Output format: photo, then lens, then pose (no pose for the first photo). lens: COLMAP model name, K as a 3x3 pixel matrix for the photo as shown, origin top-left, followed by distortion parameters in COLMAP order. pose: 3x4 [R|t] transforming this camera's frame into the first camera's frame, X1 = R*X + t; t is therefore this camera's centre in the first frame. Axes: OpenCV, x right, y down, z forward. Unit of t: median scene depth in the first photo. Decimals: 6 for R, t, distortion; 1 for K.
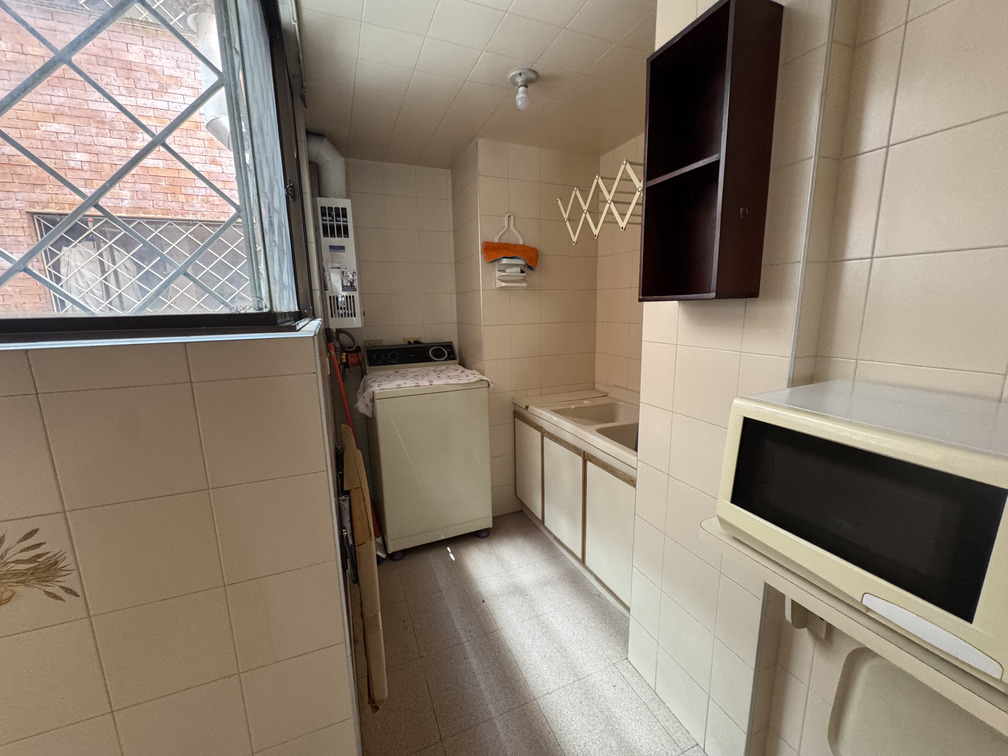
lens RADIAL K [[402.5, 0, 506.7], [0, 402.5, 380.7], [0, 0, 1]] dist [-0.009634, 0.000147]
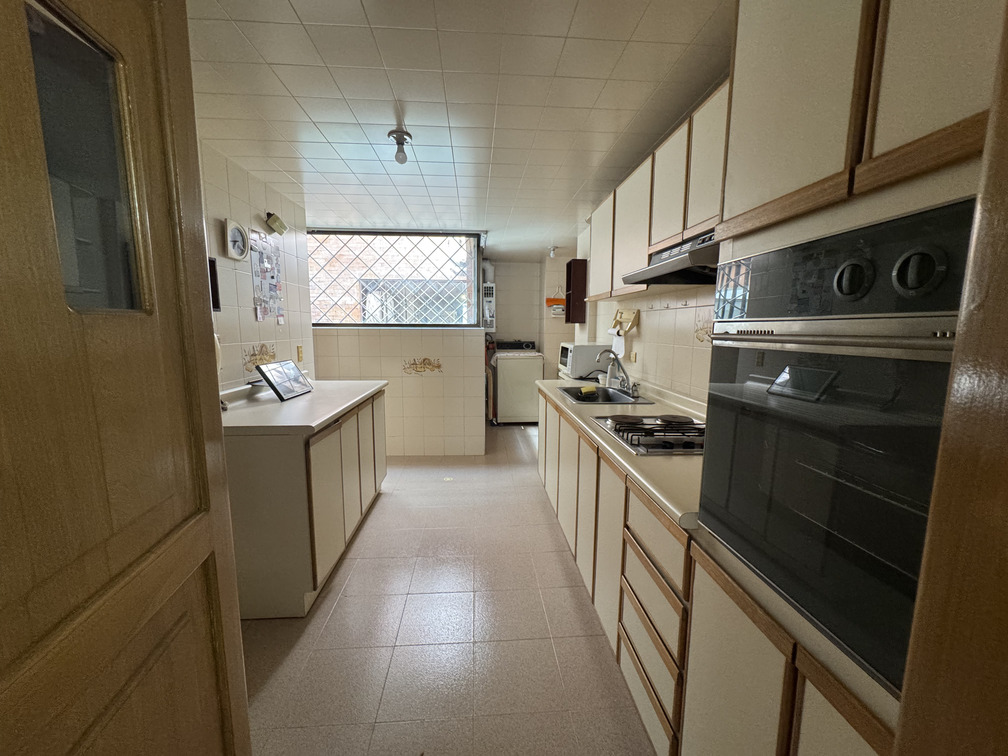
lens RADIAL K [[402.5, 0, 503.4], [0, 402.5, 381.1], [0, 0, 1]] dist [-0.009634, 0.000147]
pose [[0.943169, 0.066390, -0.325614, 0.518086], [-0.083137, 0.995822, -0.037772, 0.257905], [0.321746, 0.062696, 0.944748, -1.319693]]
